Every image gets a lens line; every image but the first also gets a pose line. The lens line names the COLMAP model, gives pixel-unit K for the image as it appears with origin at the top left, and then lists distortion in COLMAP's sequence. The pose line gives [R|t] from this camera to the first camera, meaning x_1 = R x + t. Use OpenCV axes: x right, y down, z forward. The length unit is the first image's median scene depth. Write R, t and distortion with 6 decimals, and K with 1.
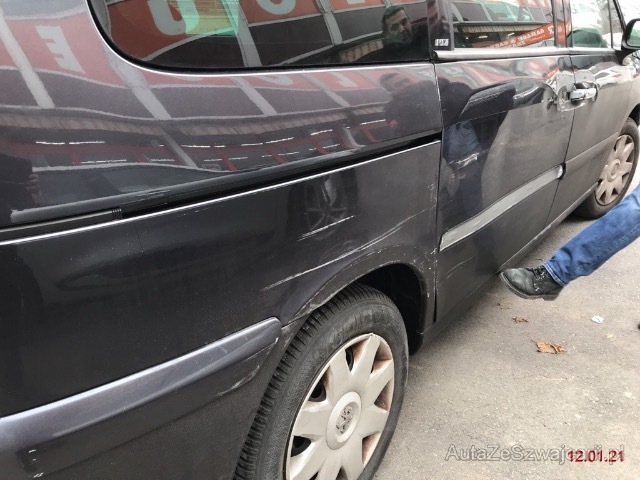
lens RADIAL K [[530.6, 0, 320.3], [0, 530.6, 228.4], [0, 0, 1]] dist [0.031299, -0.010745]
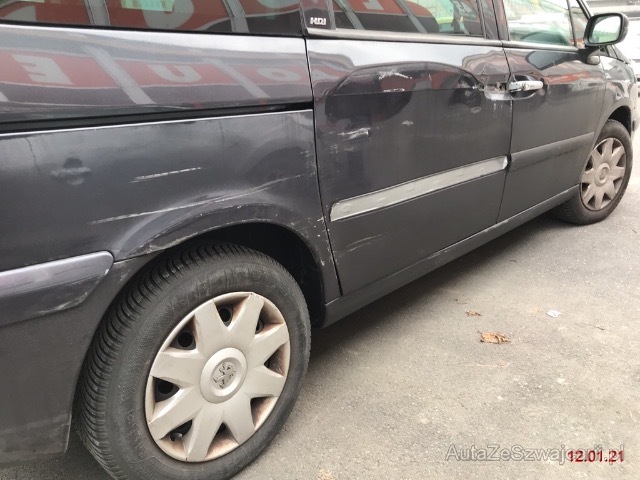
lens RADIAL K [[530.6, 0, 320.3], [0, 530.6, 228.4], [0, 0, 1]] dist [0.031299, -0.010745]
pose [[0.994563, -0.005327, -0.104005, 0.313179], [-0.001765, 0.997686, -0.067970, 0.129869], [0.104126, 0.067784, 0.992252, -0.036388]]
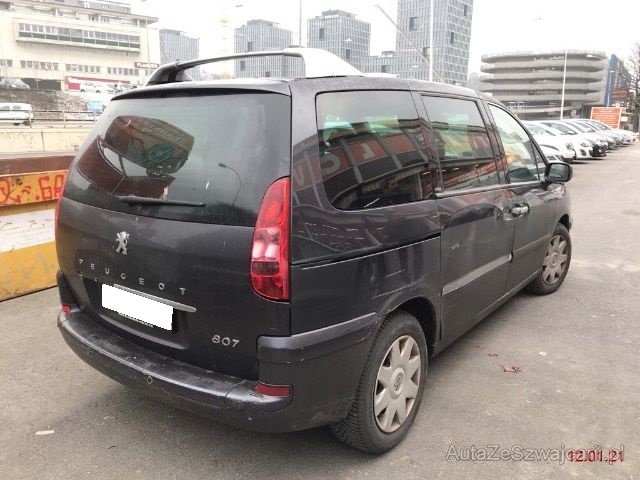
lens RADIAL K [[530.6, 0, 320.3], [0, 530.6, 228.4], [0, 0, 1]] dist [0.031299, -0.010745]
pose [[0.999371, -0.002938, 0.035340, -0.266692], [0.009598, 0.981777, -0.189795, 0.162493], [-0.034138, 0.190015, 0.981188, -0.856819]]
